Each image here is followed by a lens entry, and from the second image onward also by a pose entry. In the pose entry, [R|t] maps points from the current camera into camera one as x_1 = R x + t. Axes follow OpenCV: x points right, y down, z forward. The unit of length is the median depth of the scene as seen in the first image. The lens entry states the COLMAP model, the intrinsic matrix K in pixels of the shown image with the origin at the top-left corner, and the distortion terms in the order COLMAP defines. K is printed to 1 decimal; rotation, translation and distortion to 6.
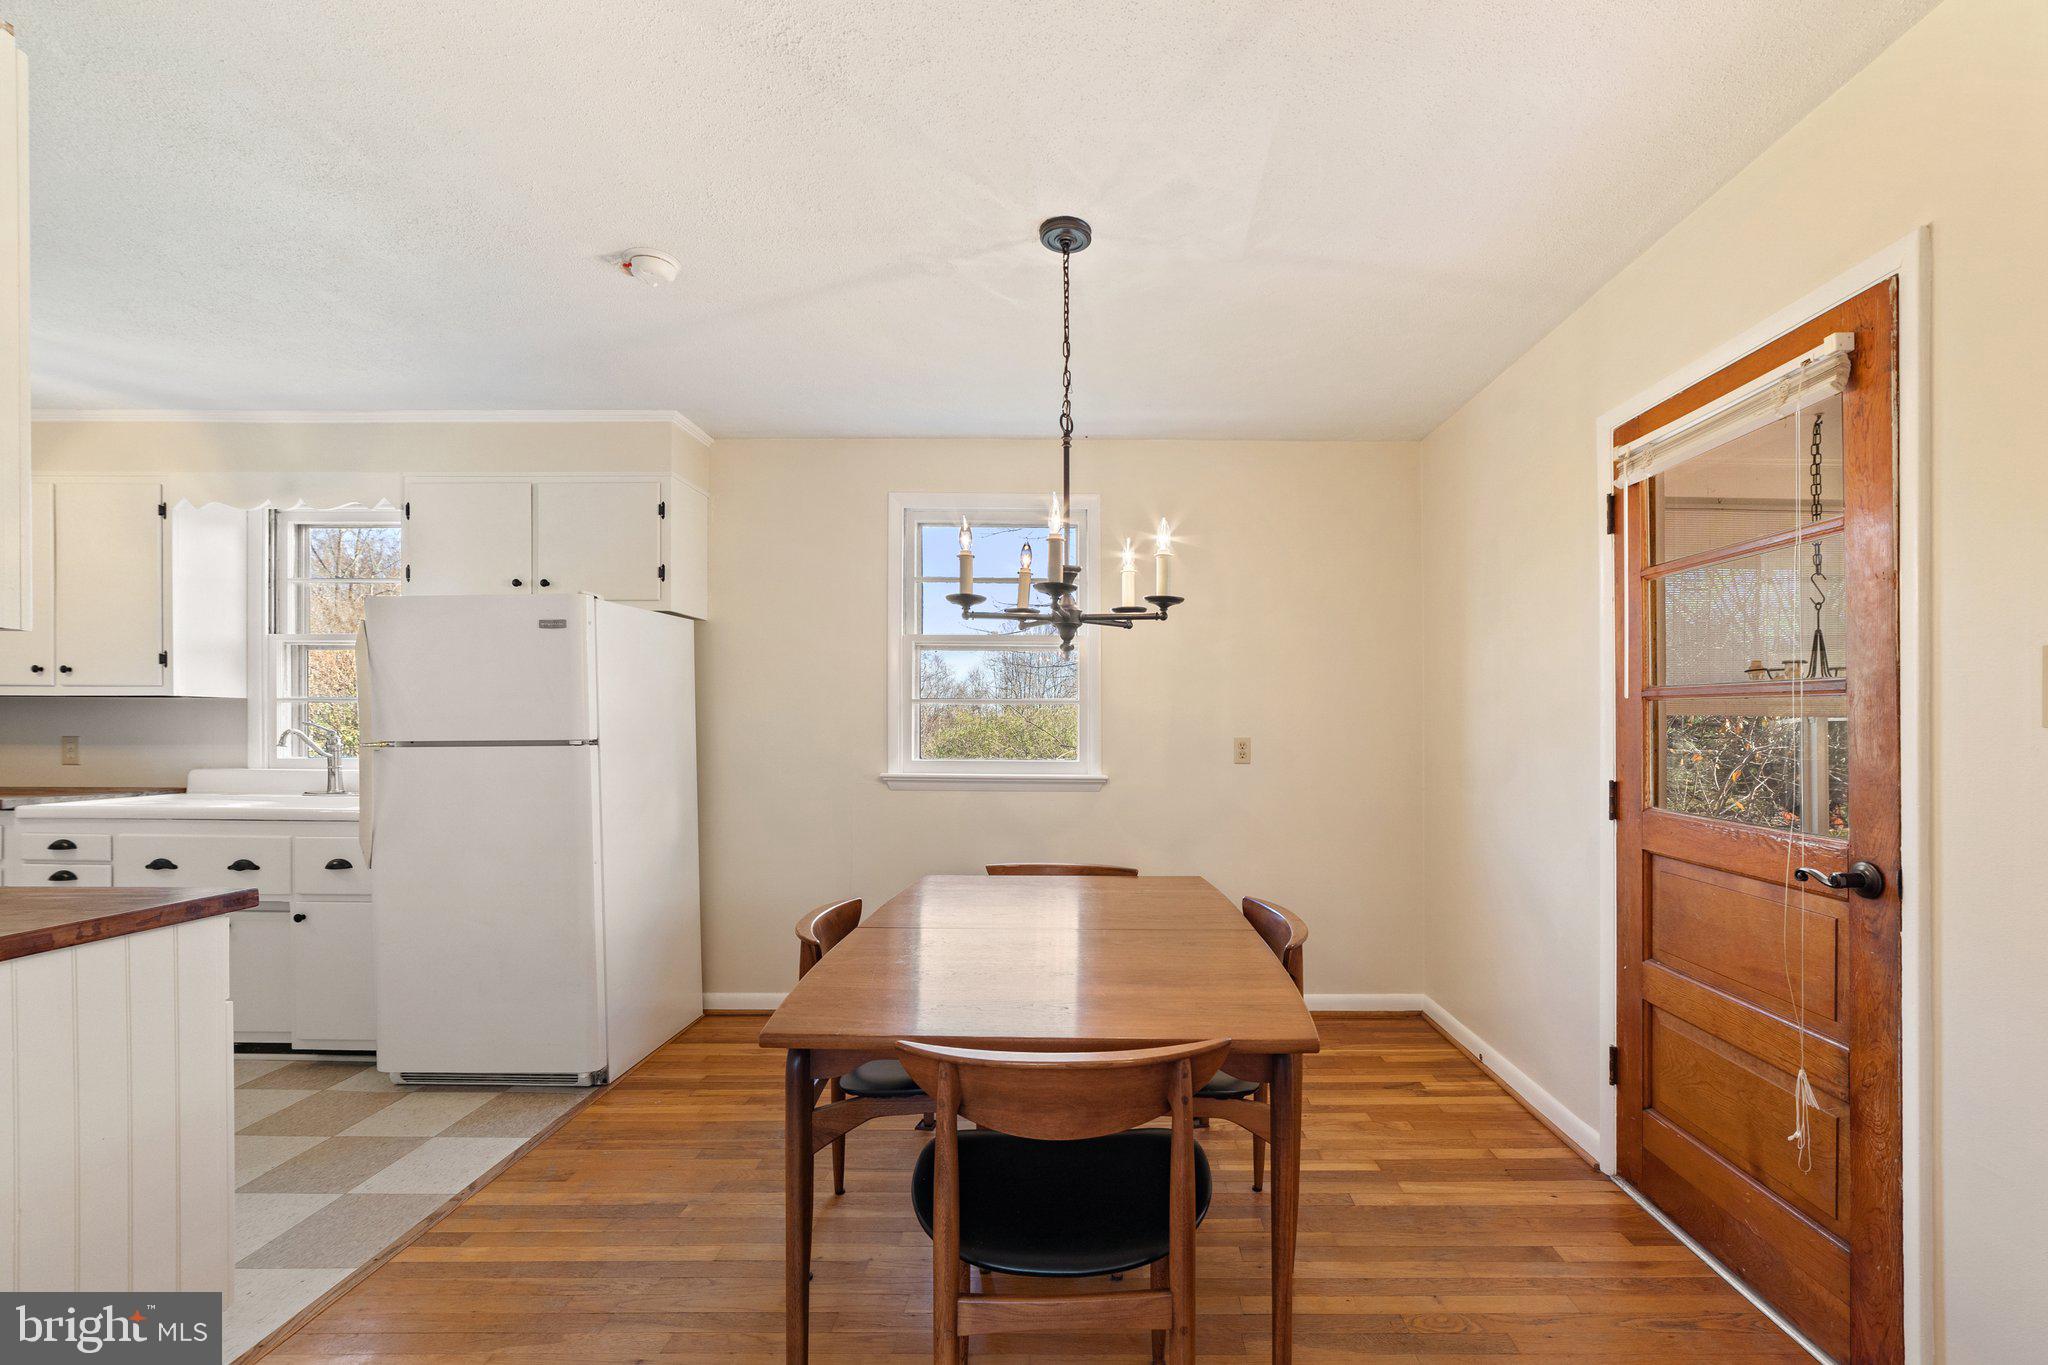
lens RADIAL K [[855.5, 0, 1088.5], [0, 855.5, 725.7], [0, 0, 1]] dist [-0.023239, 0.005871]
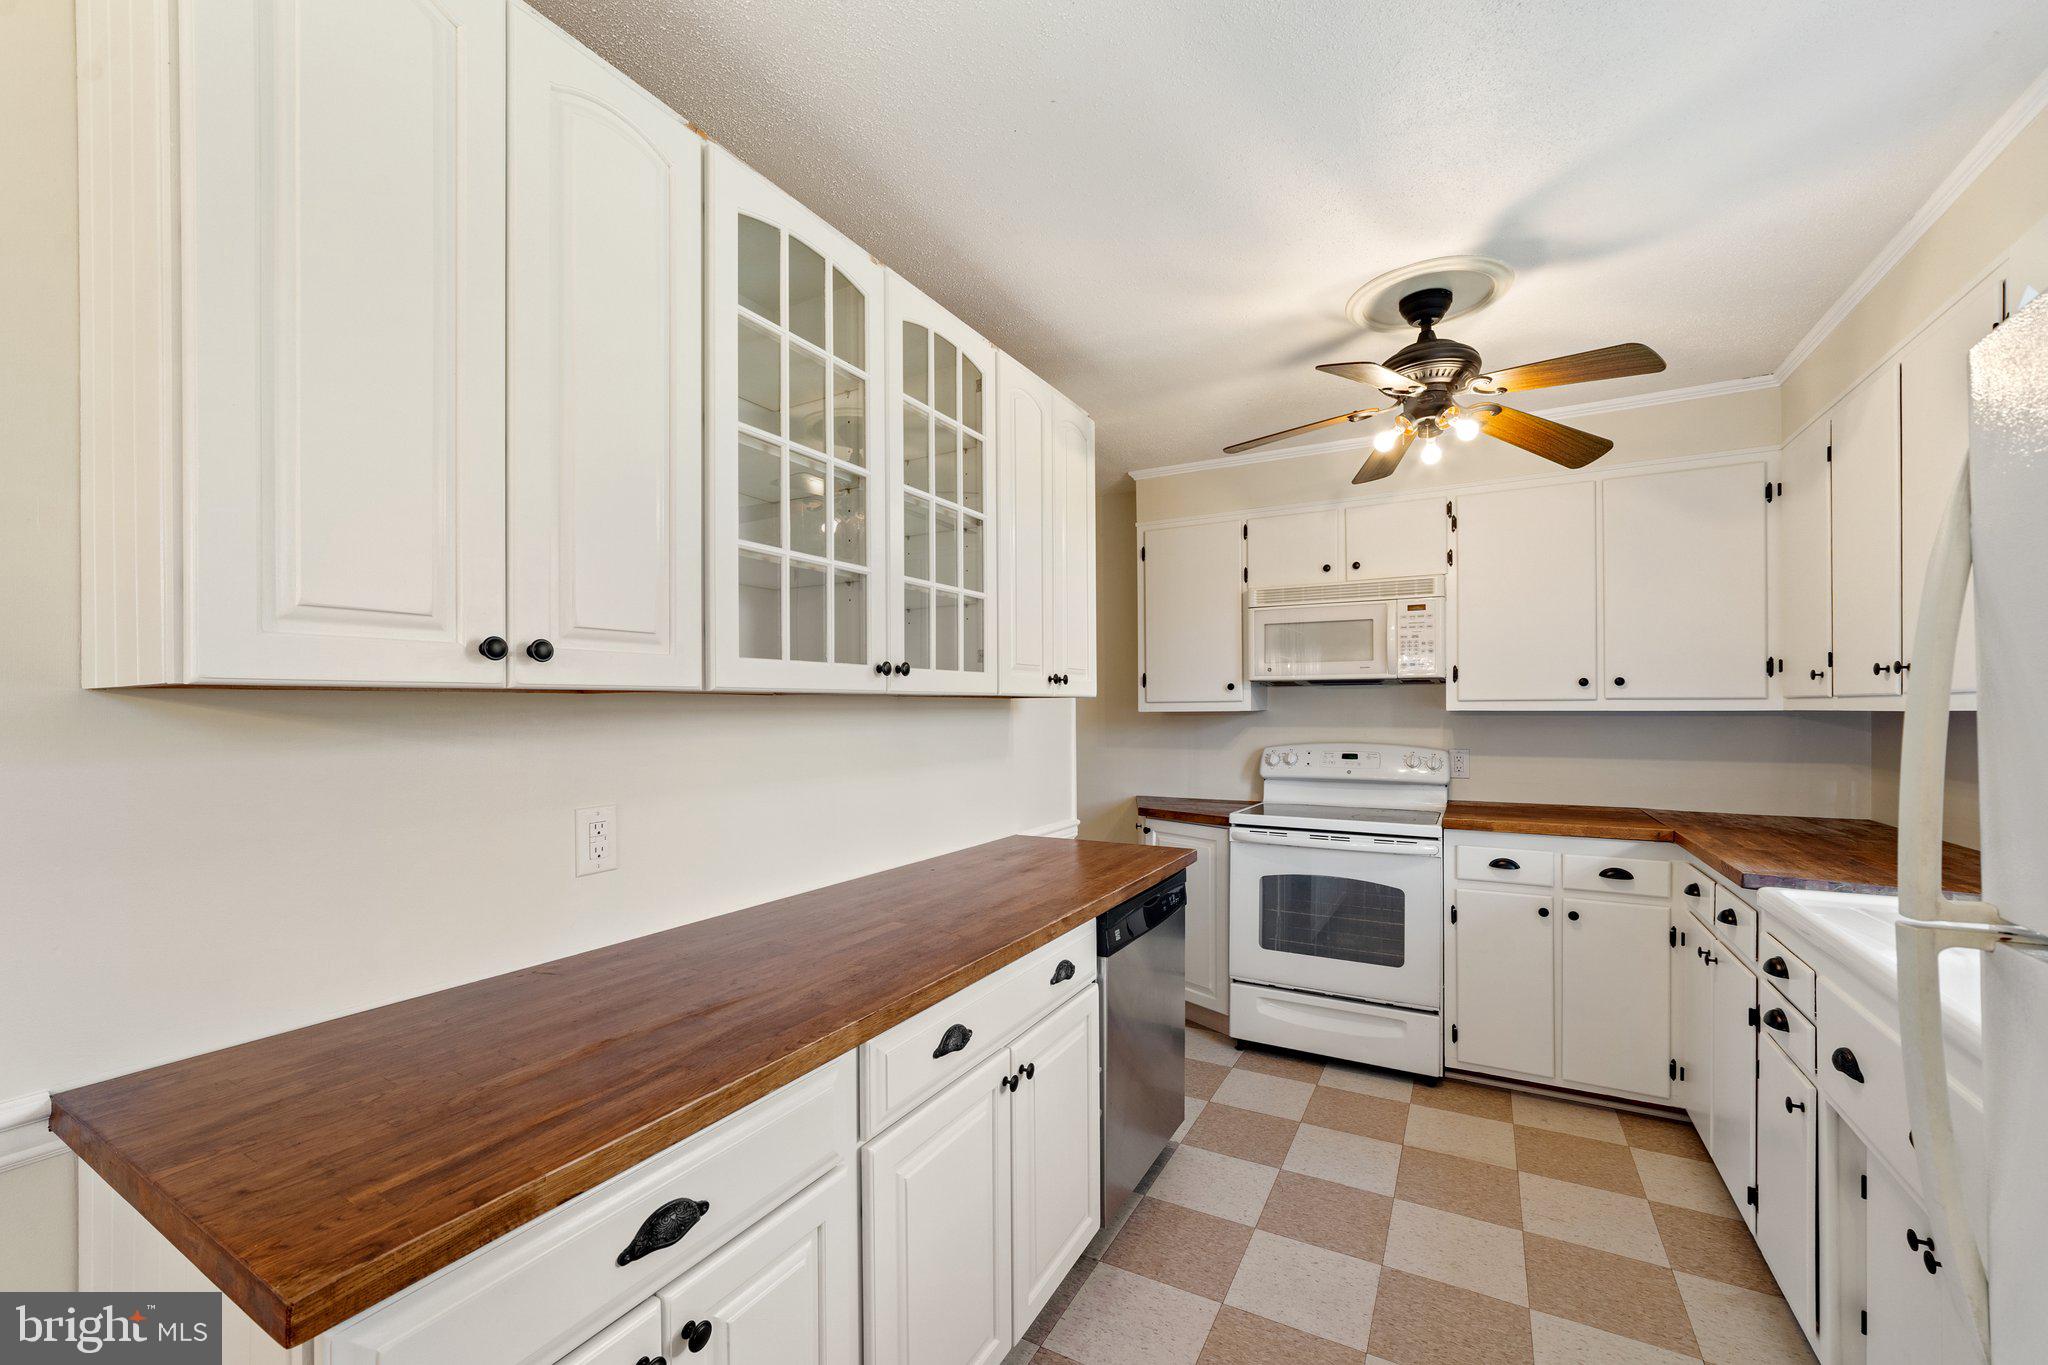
lens RADIAL K [[809.8, 0, 1038.4], [0, 809.8, 709.7], [0, 0, 1]] dist [-0.009758, 0.000164]
pose [[-0.488650, -0.002364, -0.872477, -0.493967], [0.003895, 0.999980, -0.004891, -0.042530], [0.872471, -0.005788, -0.488631, 0.871149]]
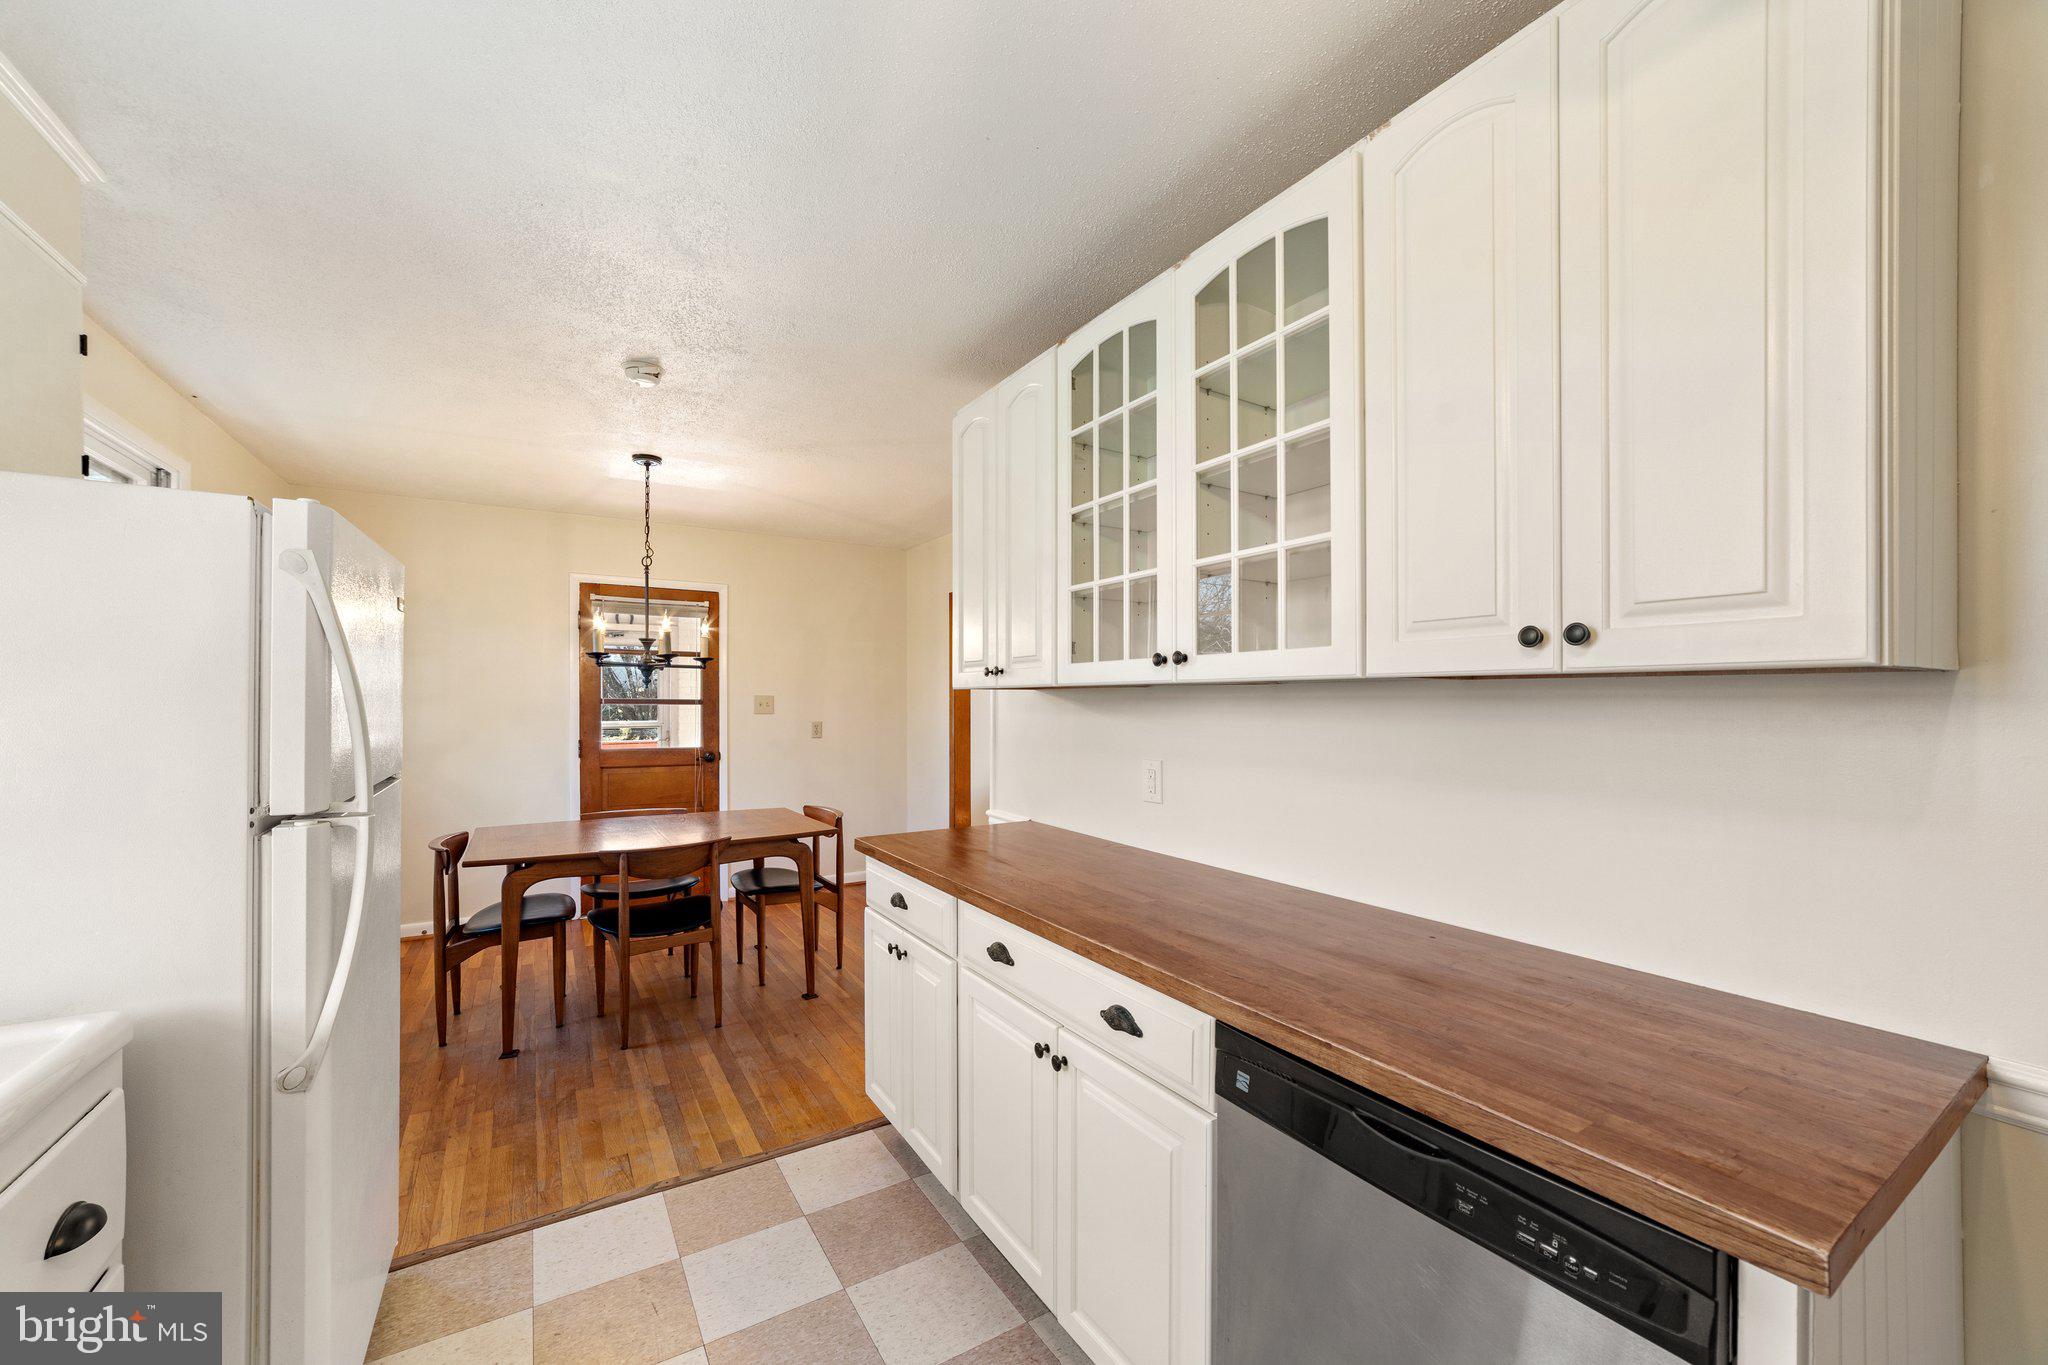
lens RADIAL K [[791.1, 0, 1014.9], [0, 791.1, 700.2], [0, 0, 1]] dist [-0.025309, 0.008337]
pose [[-0.518954, -0.008548, 0.854759, -1.430038], [-0.002675, 0.999961, 0.008376, -0.049113], [-0.854798, 0.002060, -0.518957, 0.895917]]
